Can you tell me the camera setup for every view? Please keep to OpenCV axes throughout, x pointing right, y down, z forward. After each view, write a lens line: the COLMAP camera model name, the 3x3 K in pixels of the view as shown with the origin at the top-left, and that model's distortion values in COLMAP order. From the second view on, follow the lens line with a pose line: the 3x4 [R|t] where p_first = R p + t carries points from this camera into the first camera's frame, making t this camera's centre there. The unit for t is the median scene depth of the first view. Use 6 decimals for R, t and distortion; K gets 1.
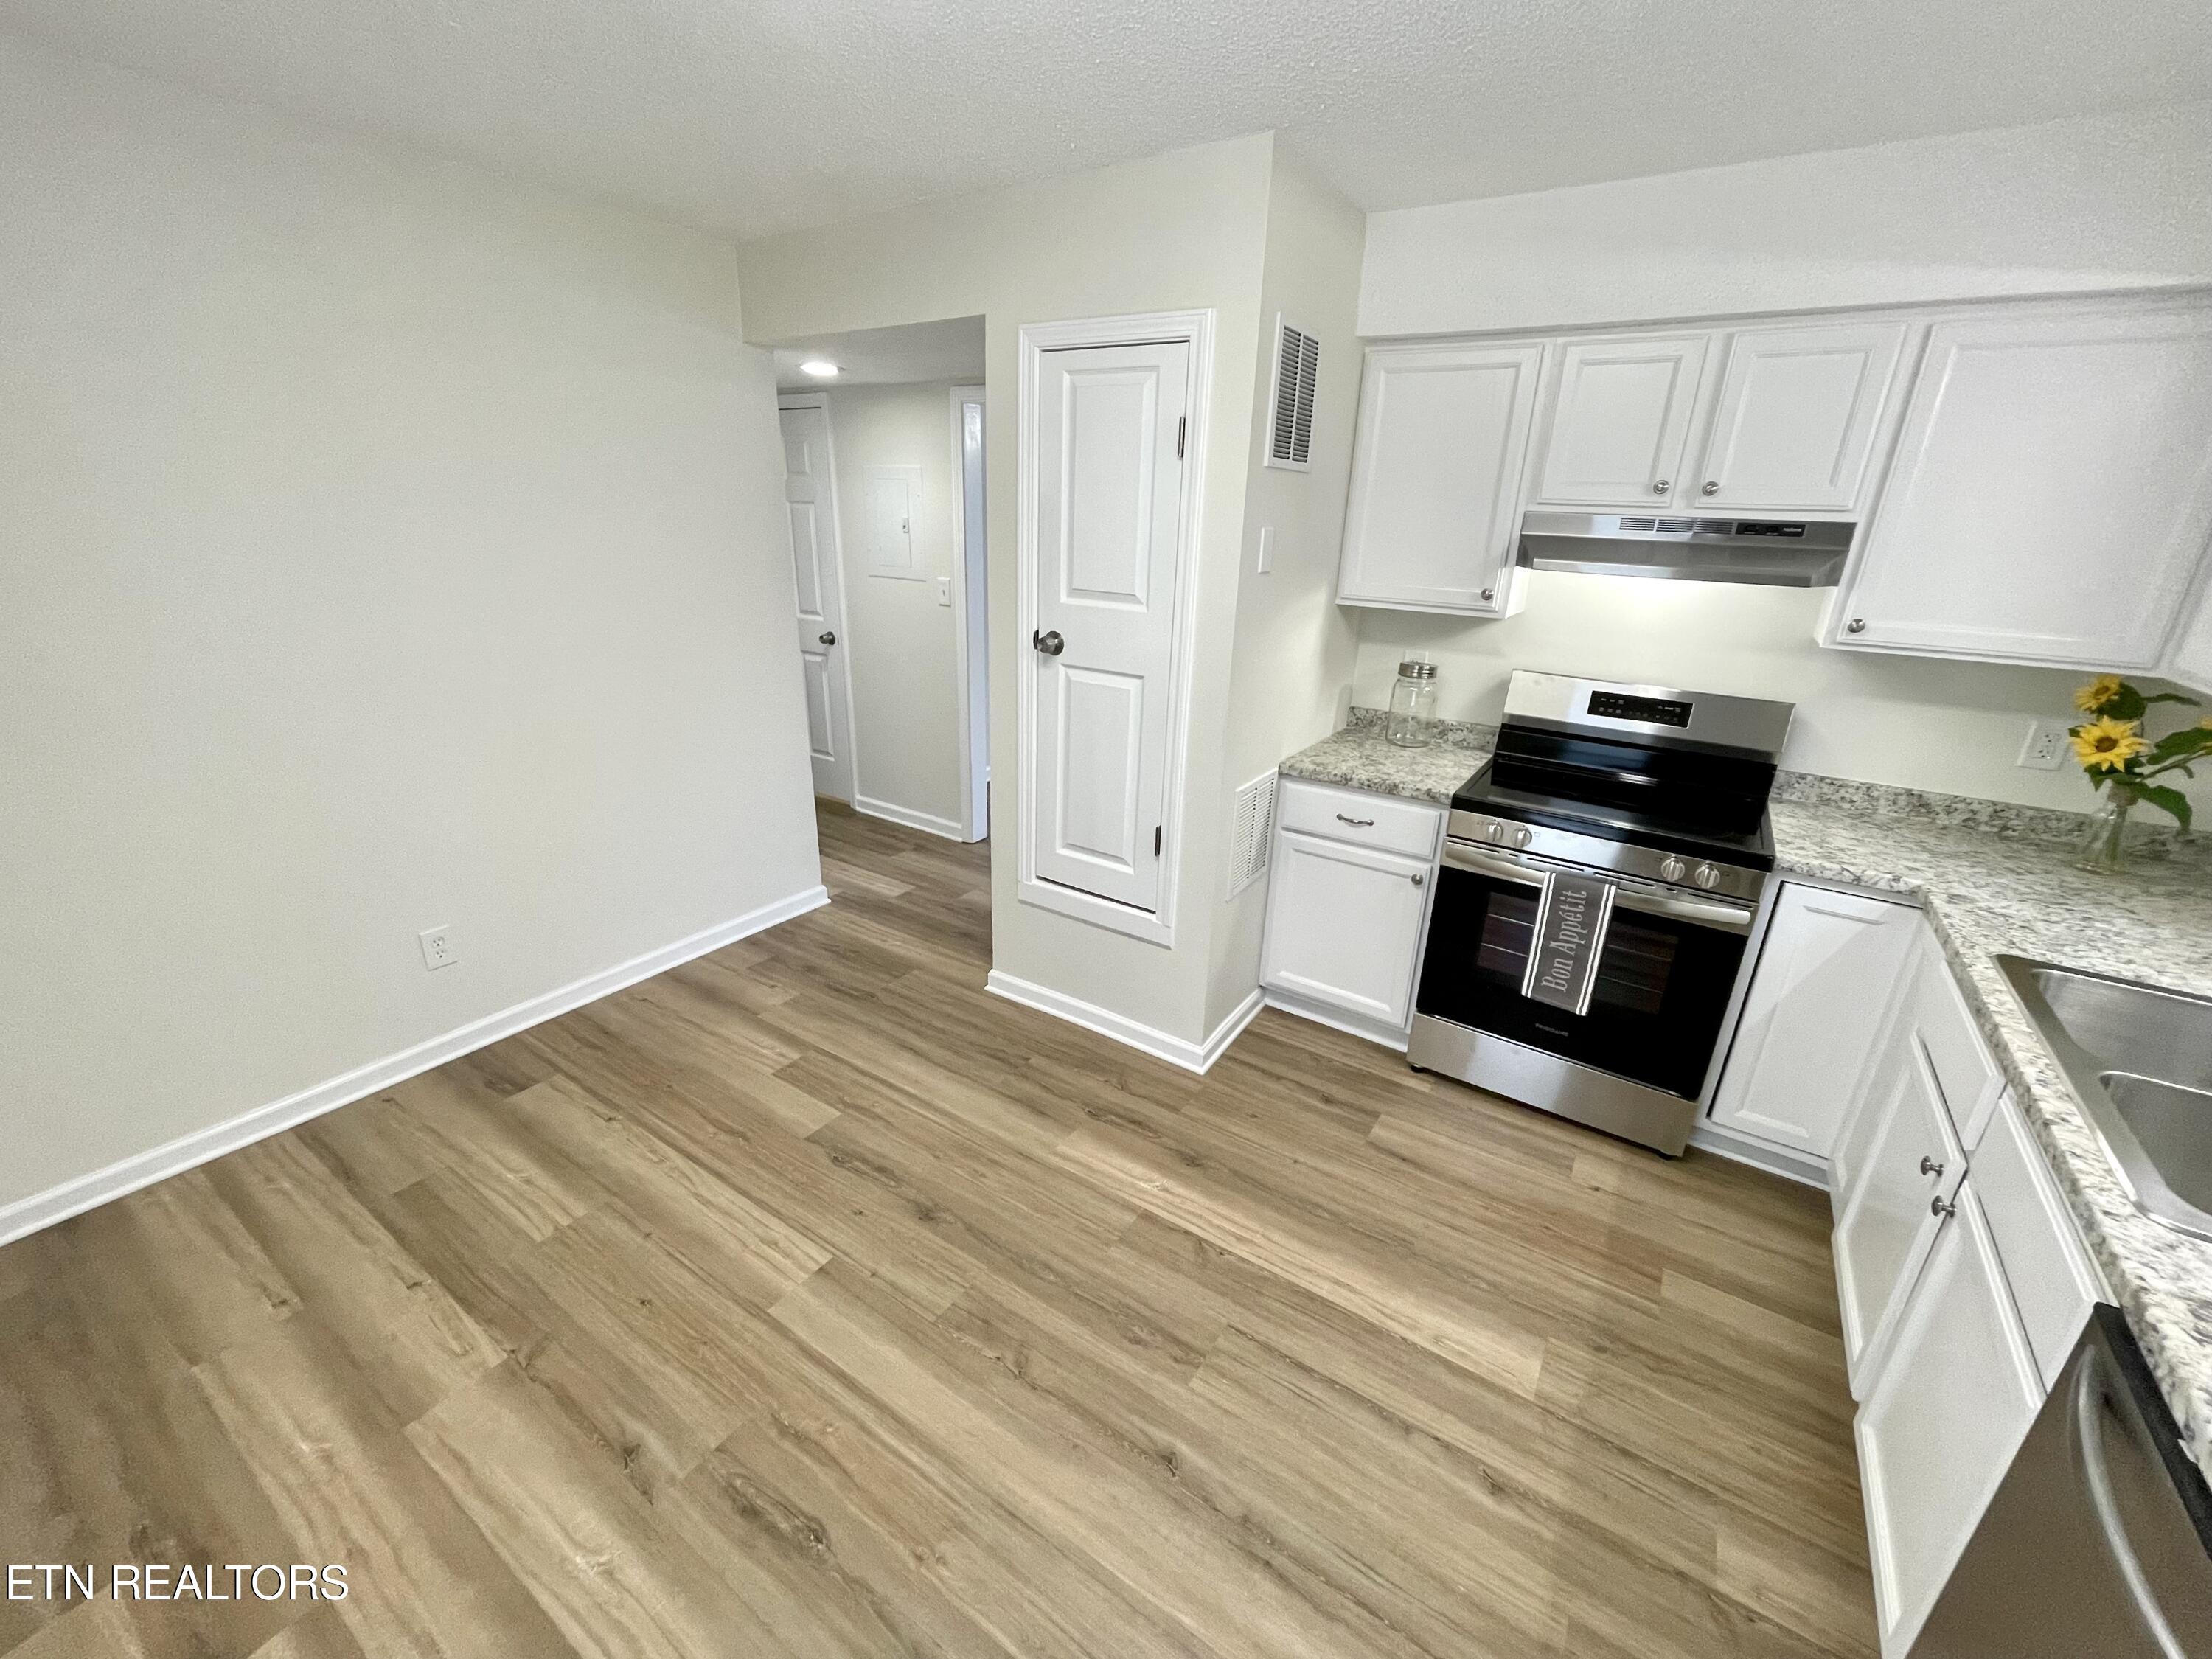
lens RADIAL K [[899.8, 0, 1106.0], [0, 899.8, 829.5], [0, 0, 1]] dist [-0.008434, 0.004703]
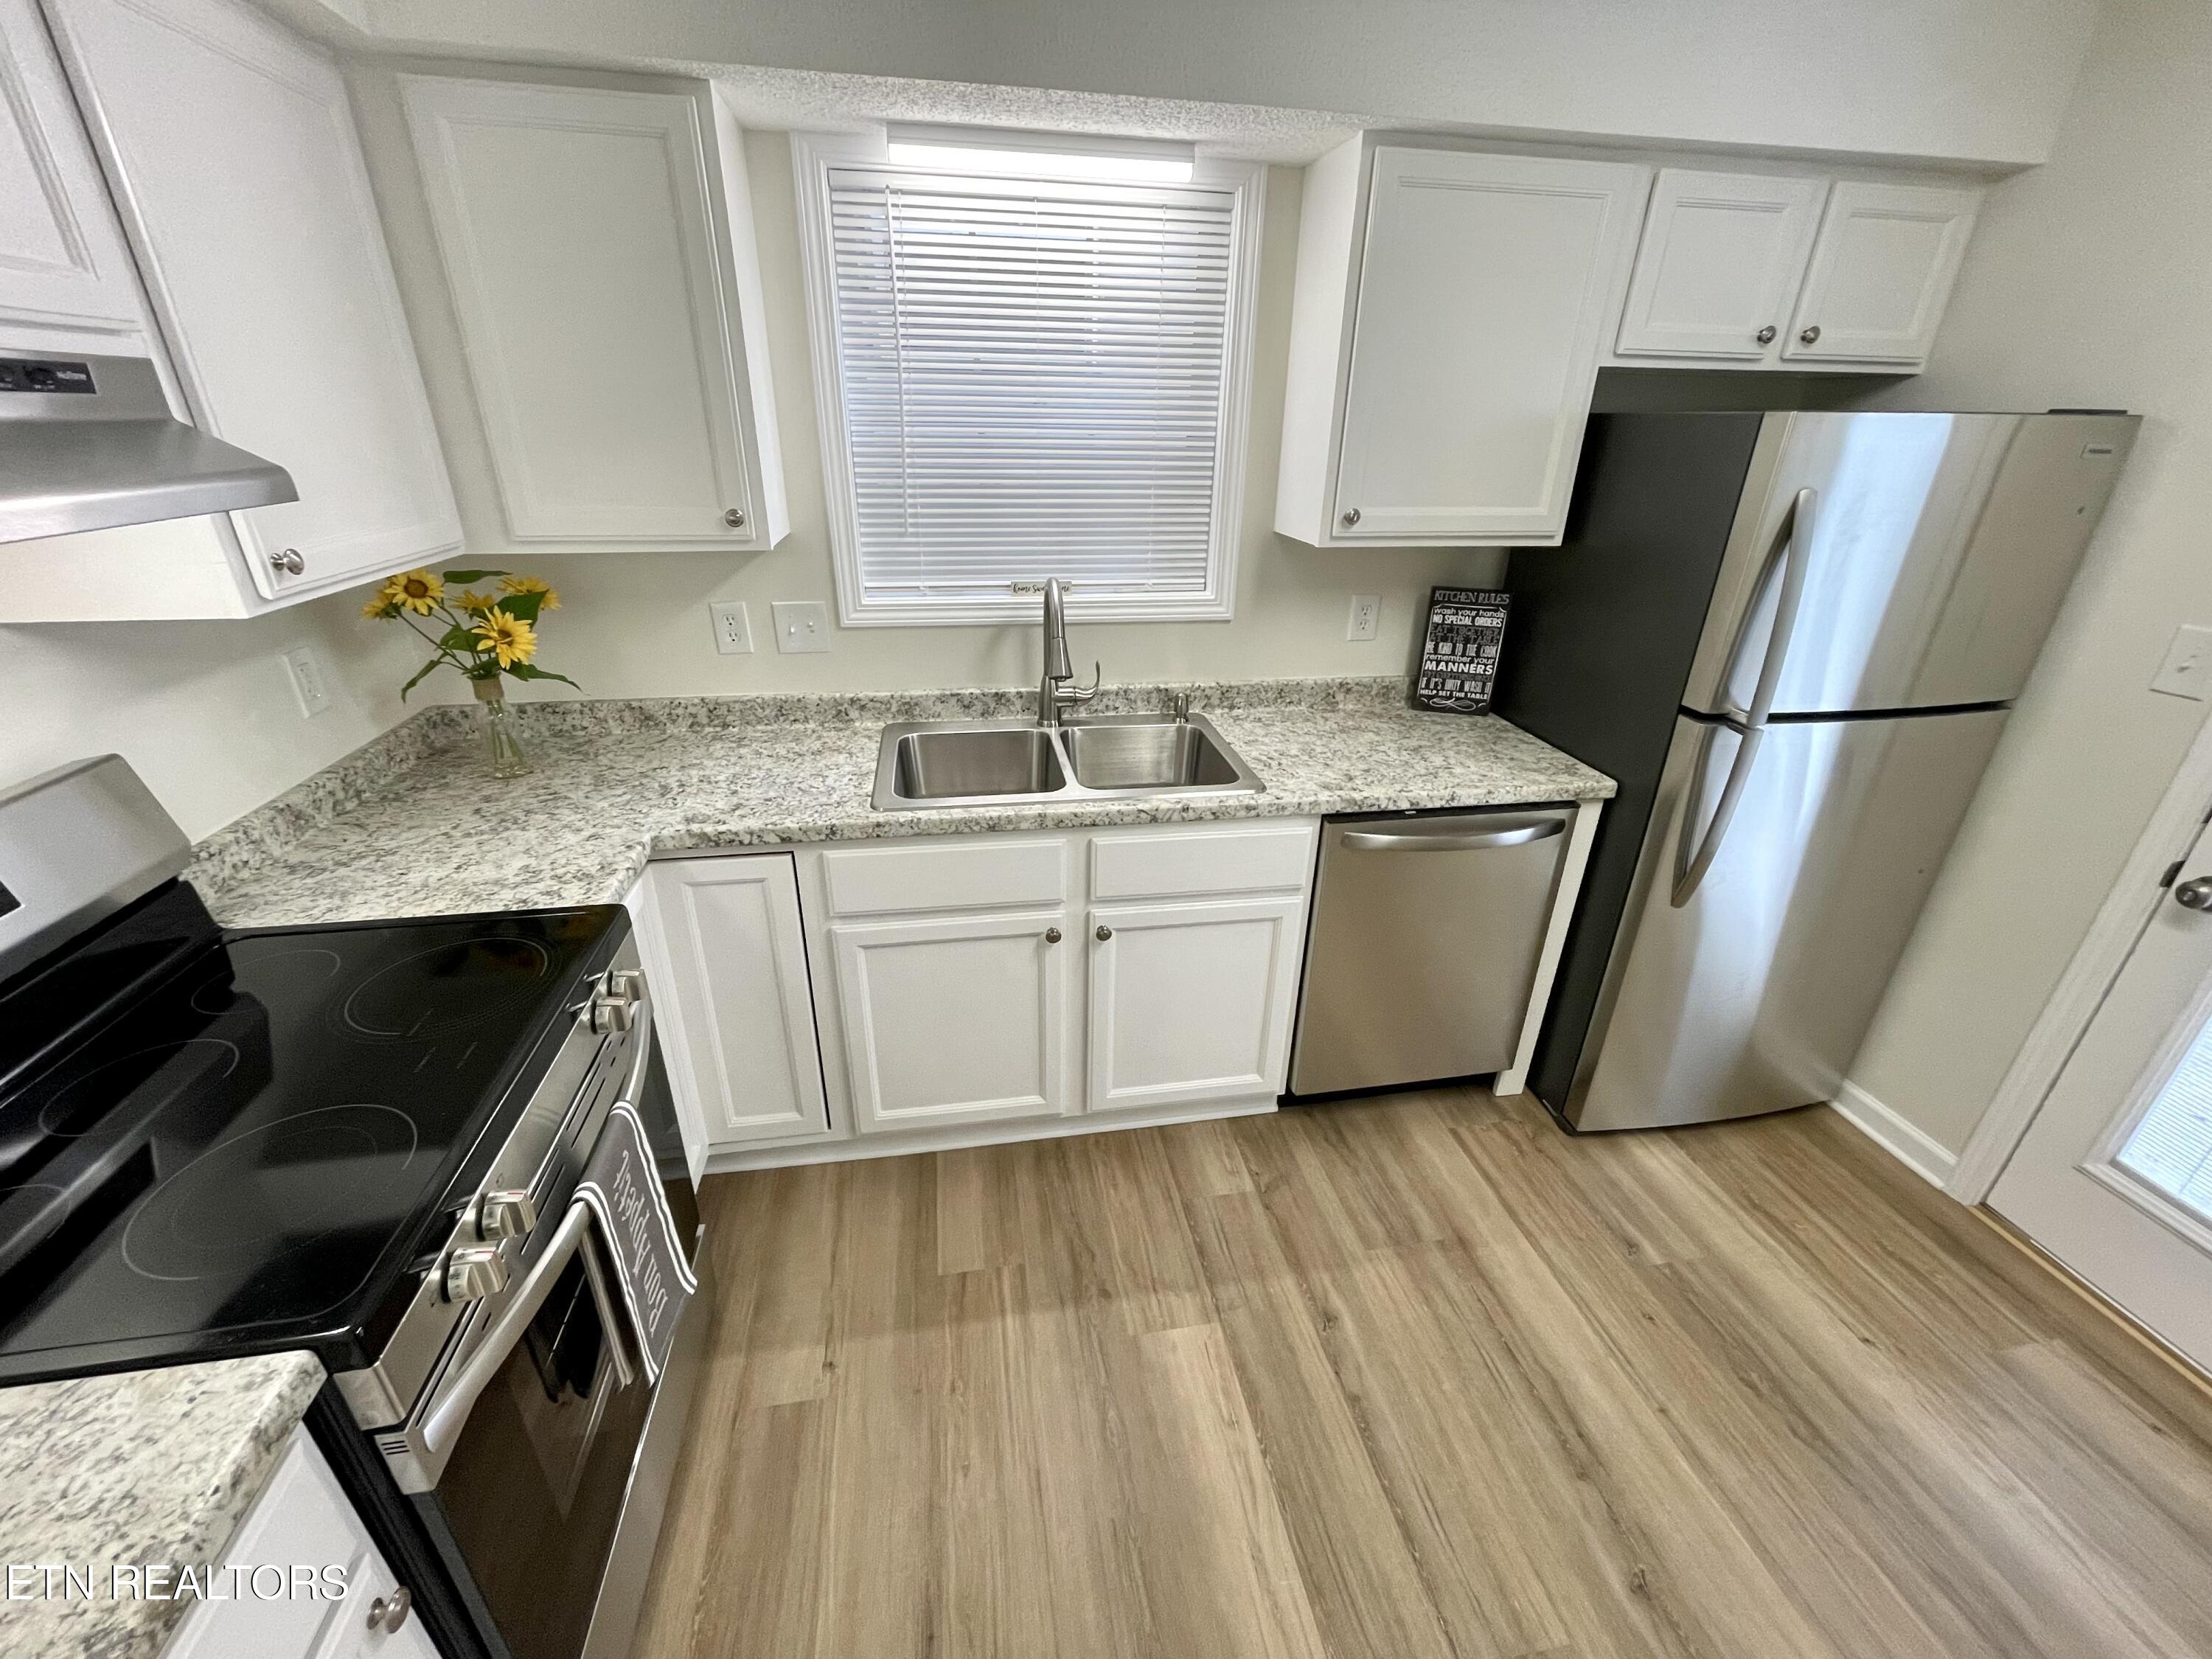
lens RADIAL K [[899.8, 0, 1106.0], [0, 899.8, 829.5], [0, 0, 1]] dist [-0.008434, 0.004703]
pose [[-0.687424, -0.345061, 0.639047, 0.091505], [0.208941, 0.748754, 0.629056, -0.340936], [-0.695552, 0.565951, -0.442614, 0.977180]]
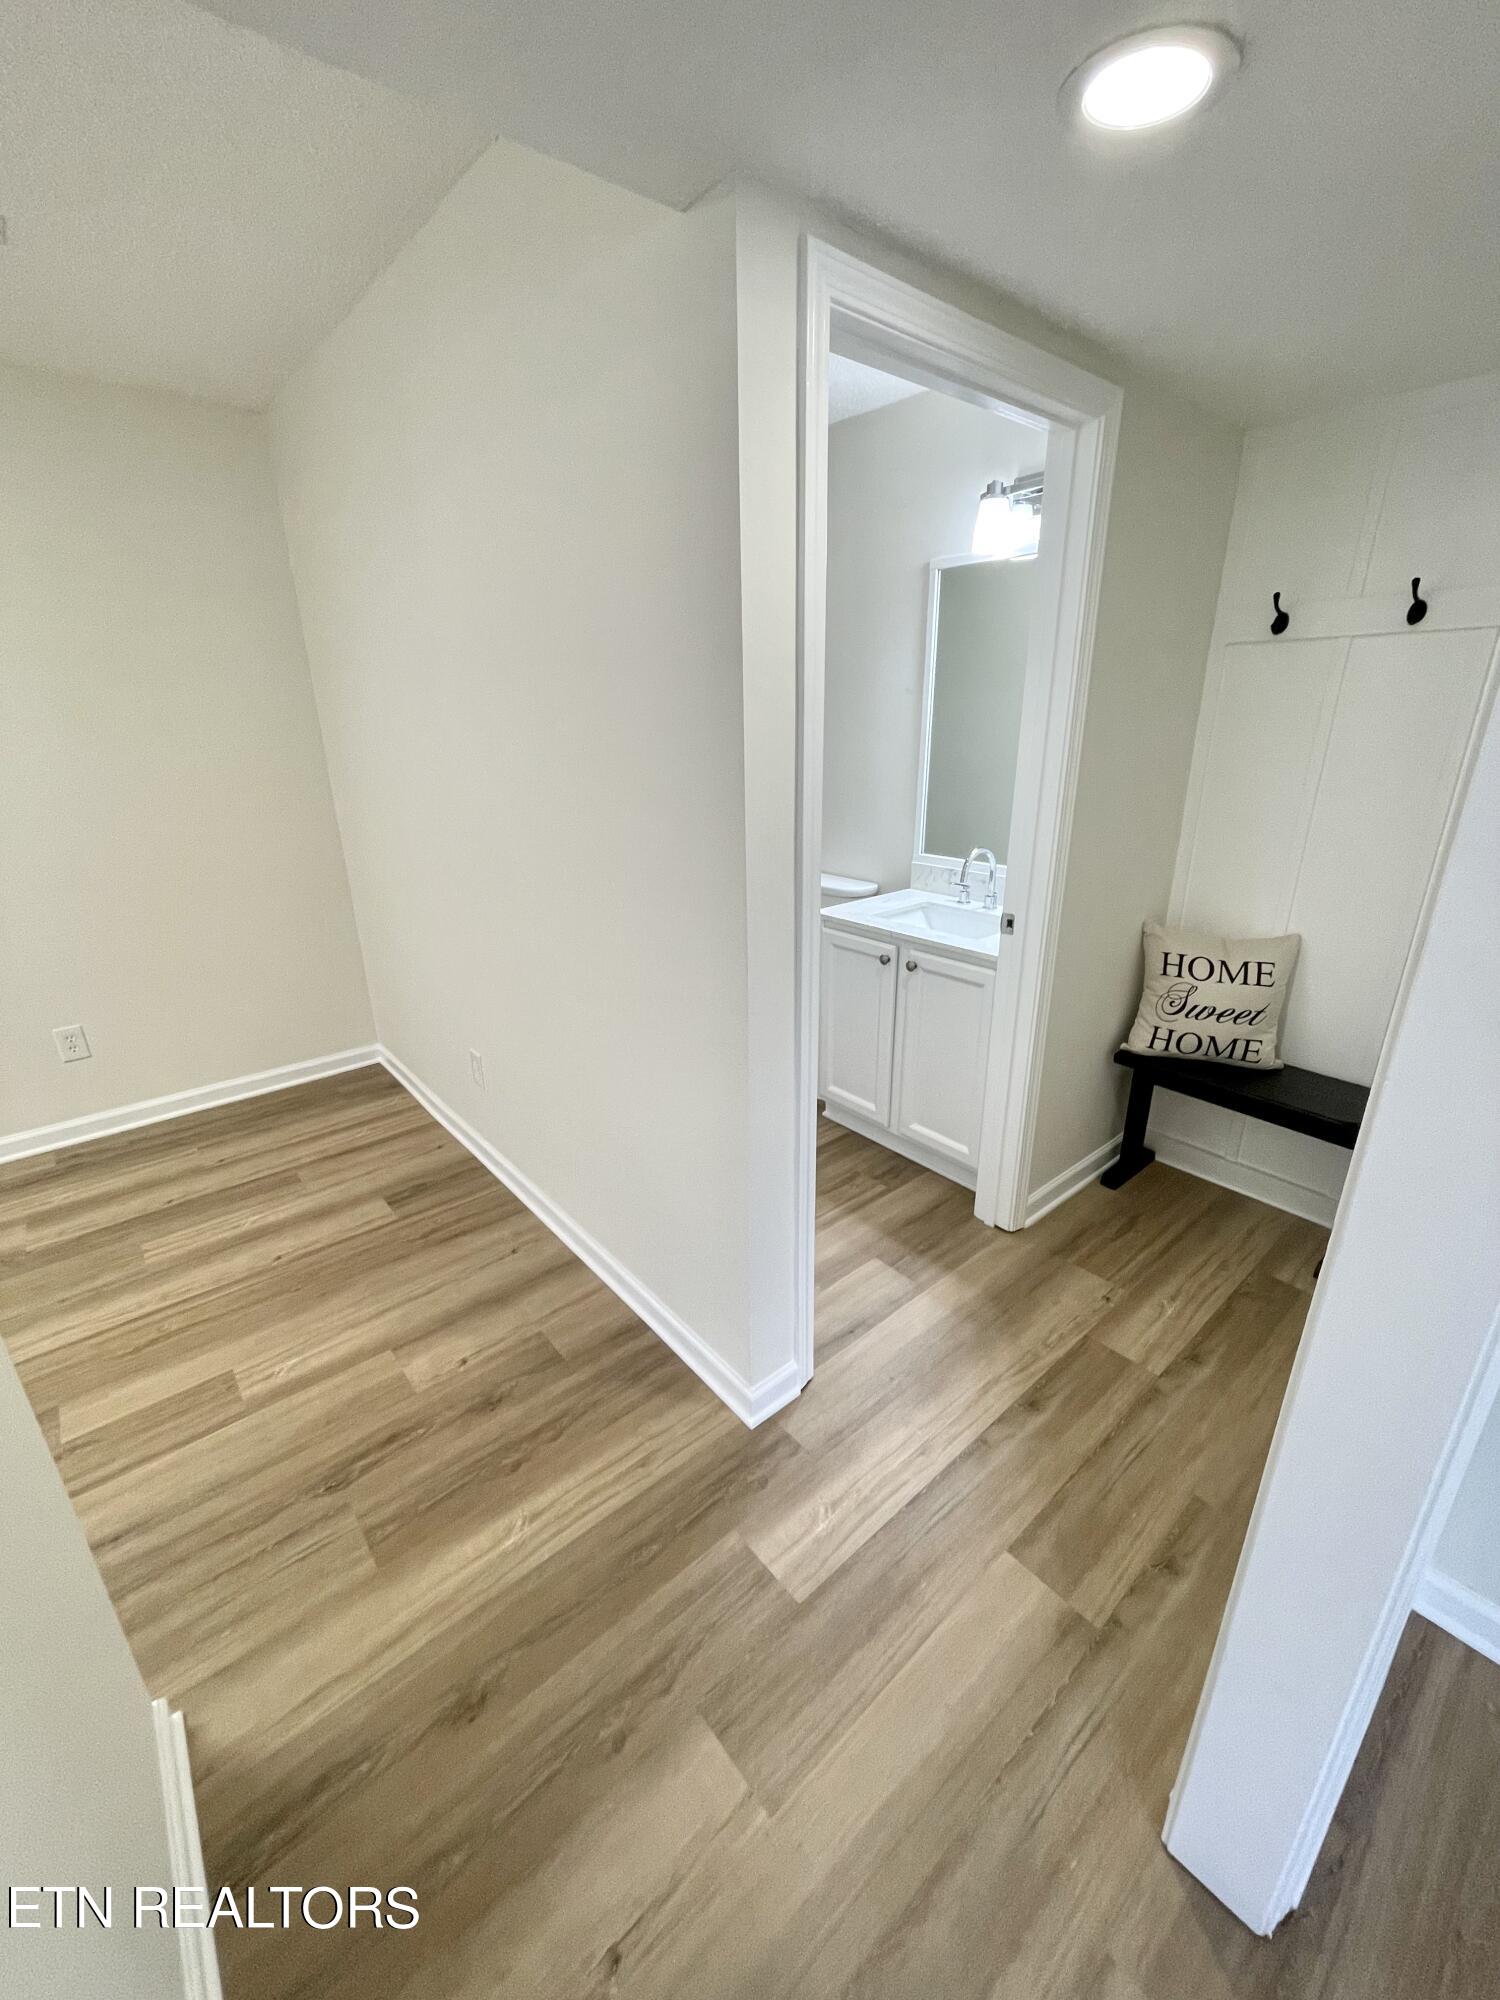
lens RADIAL K [[807.0, 0, 783.5], [0, 807.0, 991.2], [0, 0, 1]] dist [-0.036432, 0.006855]
pose [[-0.251793, 0.297893, -0.920793, 0.055295], [-0.339607, 0.863746, 0.372303, -0.538567], [0.906238, 0.406452, -0.116319, 1.690440]]
